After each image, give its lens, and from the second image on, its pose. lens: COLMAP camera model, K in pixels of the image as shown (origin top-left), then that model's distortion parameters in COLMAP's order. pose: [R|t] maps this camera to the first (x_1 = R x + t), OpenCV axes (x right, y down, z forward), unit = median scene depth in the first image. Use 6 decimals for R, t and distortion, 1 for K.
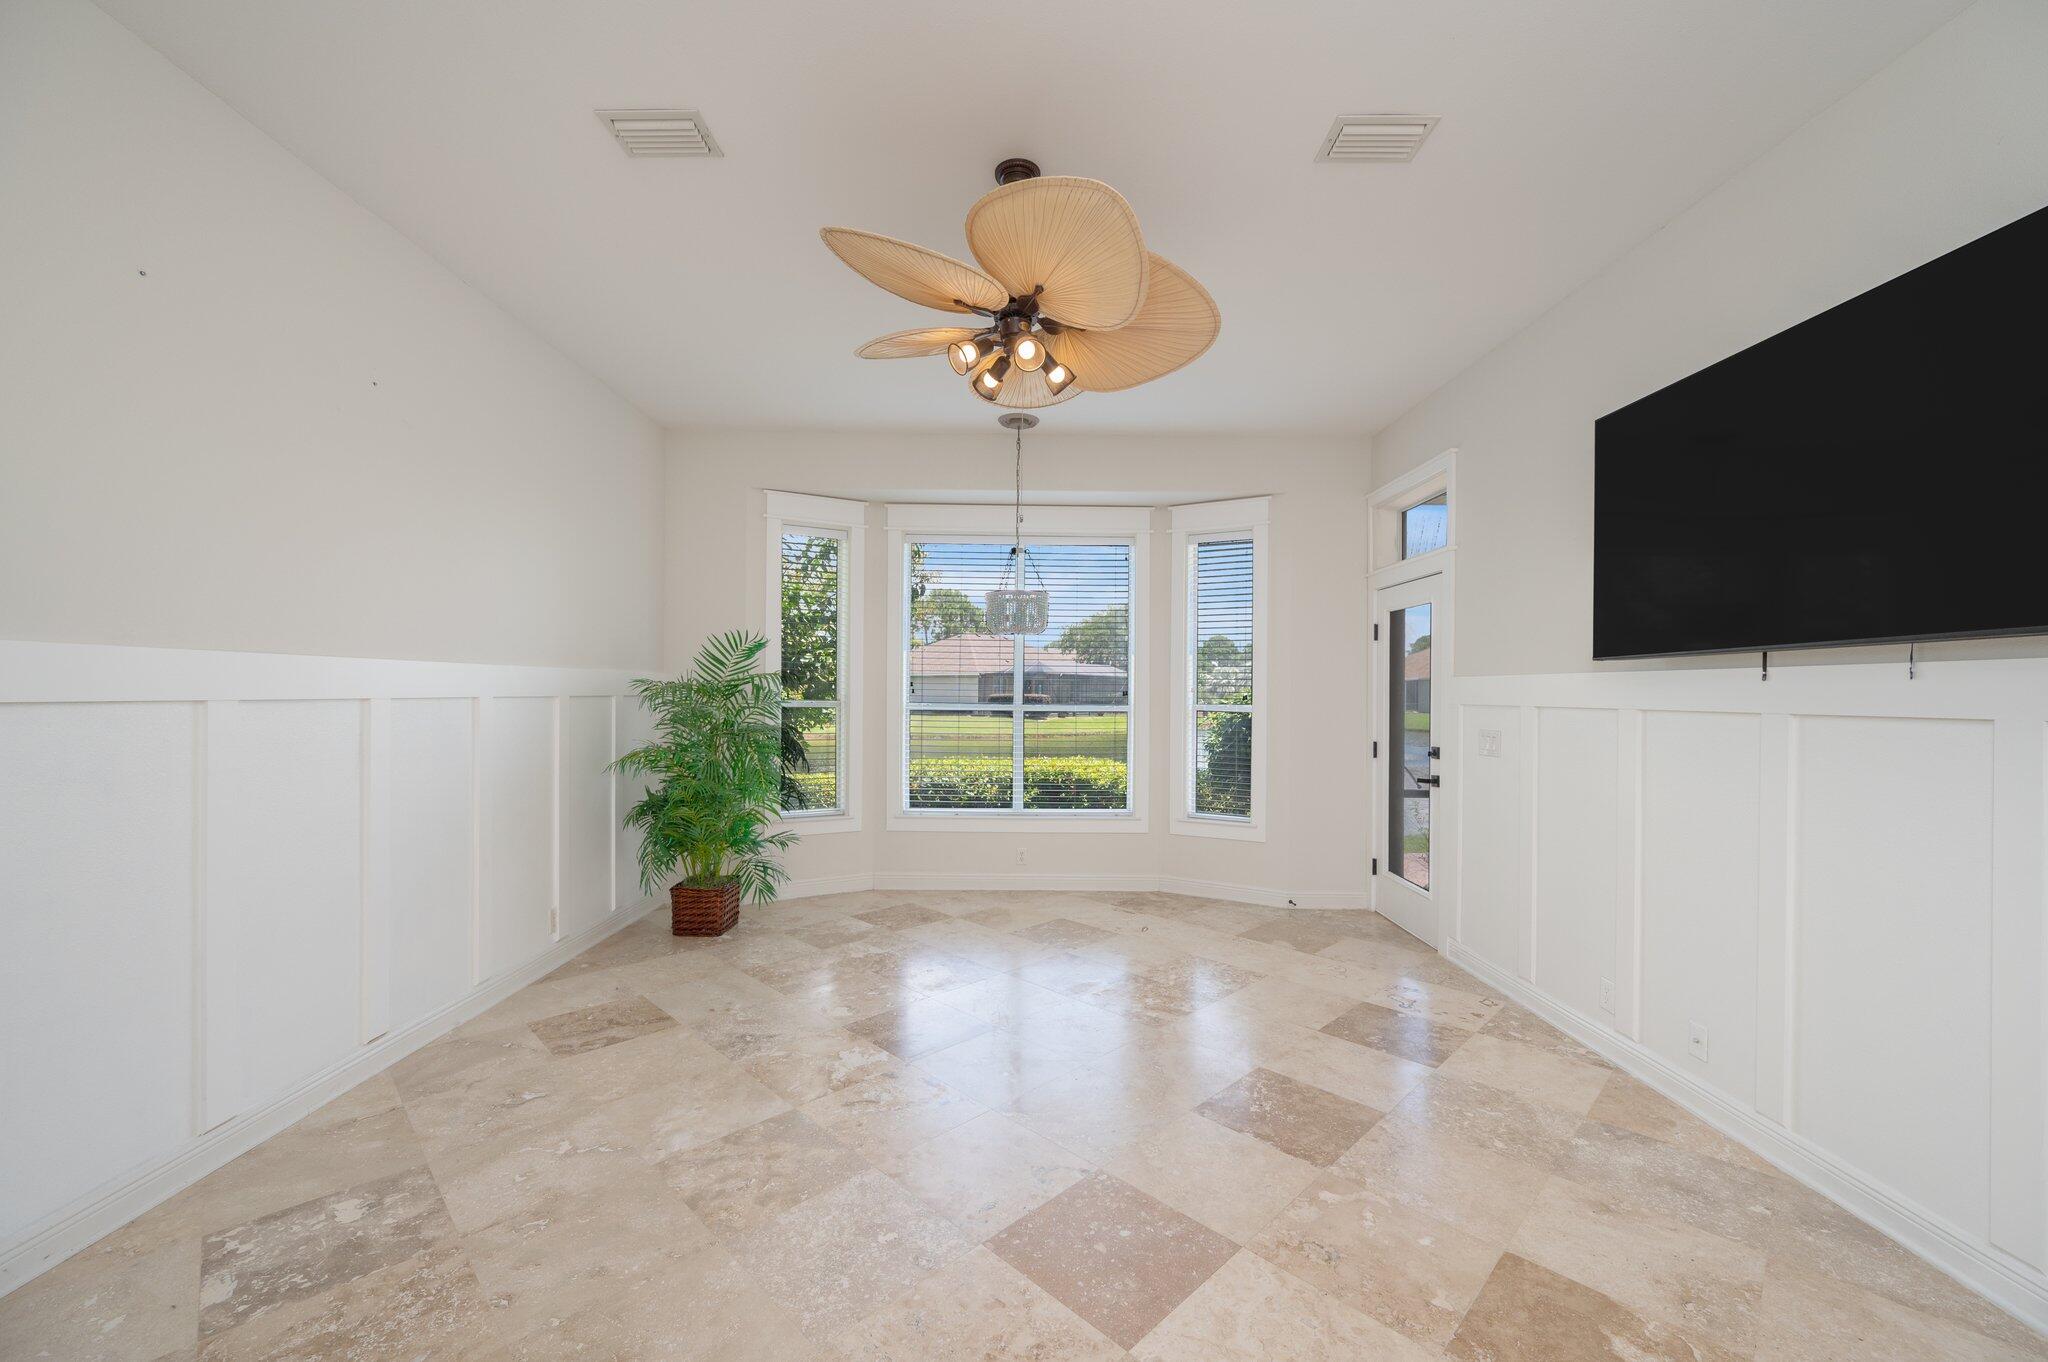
lens RADIAL K [[798.2, 0, 1026.0], [0, 798.2, 687.5], [0, 0, 1]] dist [-0.000525, 0.000142]
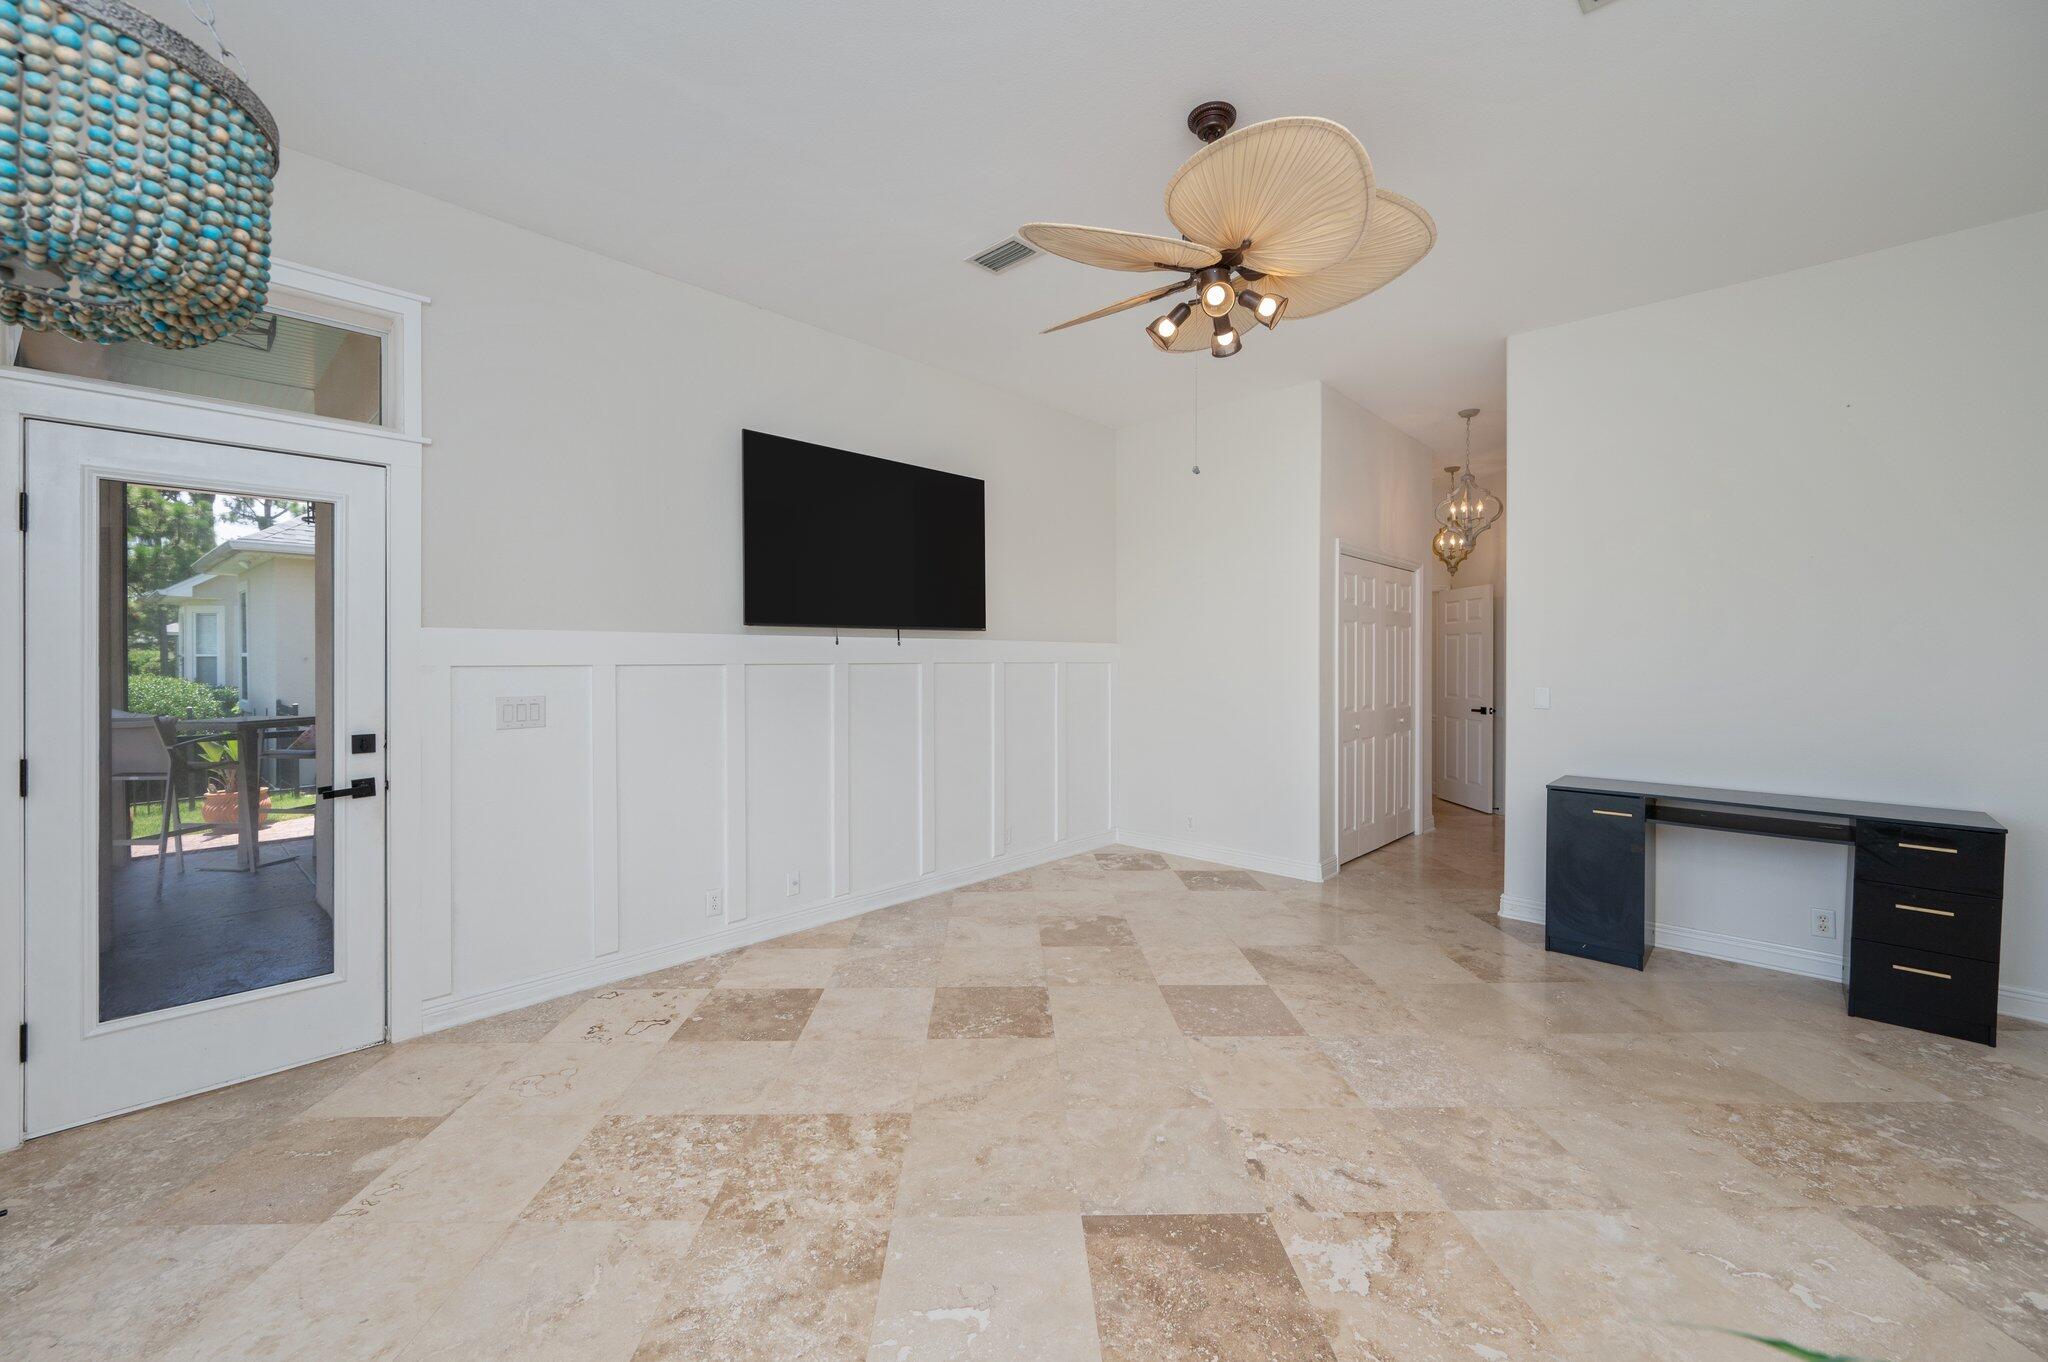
lens RADIAL K [[820.9, 0, 1003.9], [0, 820.9, 658.2], [0, 0, 1]] dist [-0.000129, 0.000316]
pose [[-0.713330, -0.011812, 0.700729, -0.327520], [-0.010309, 0.999927, 0.006361, 0.003191], [-0.700753, -0.002686, -0.713399, 1.155130]]
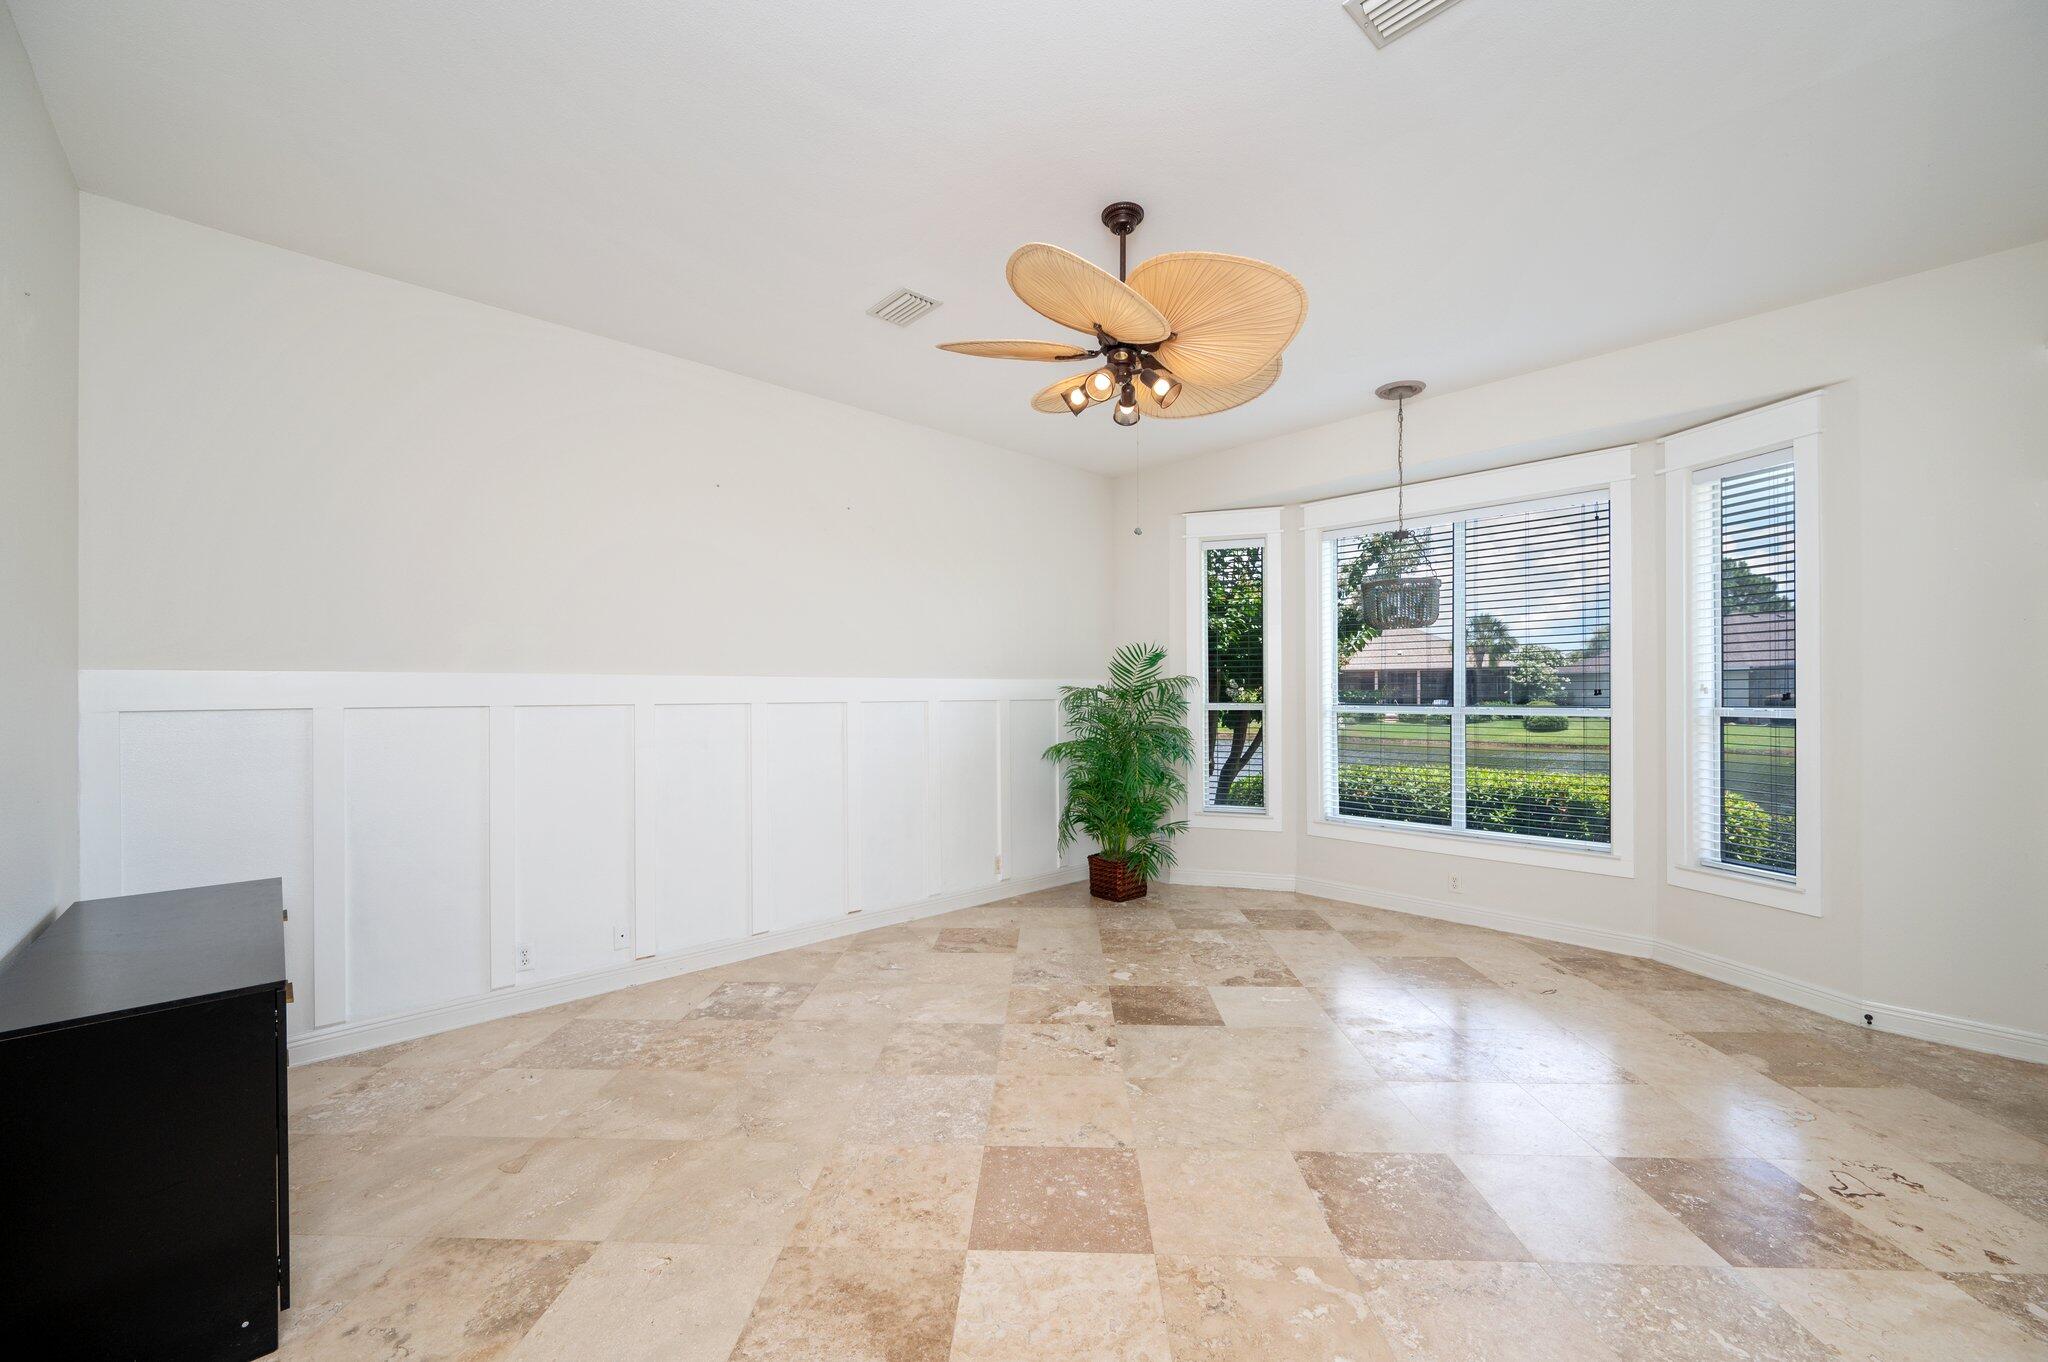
lens RADIAL K [[801.5, 0, 1040.8], [0, 801.5, 686.1], [0, 0, 1]] dist [0.000081, 0.000255]
pose [[0.691524, -0.018260, -0.722123, 0.423908], [0.012747, 0.999833, -0.013076, 0.005318], [0.722241, -0.000162, 0.691642, 0.100912]]
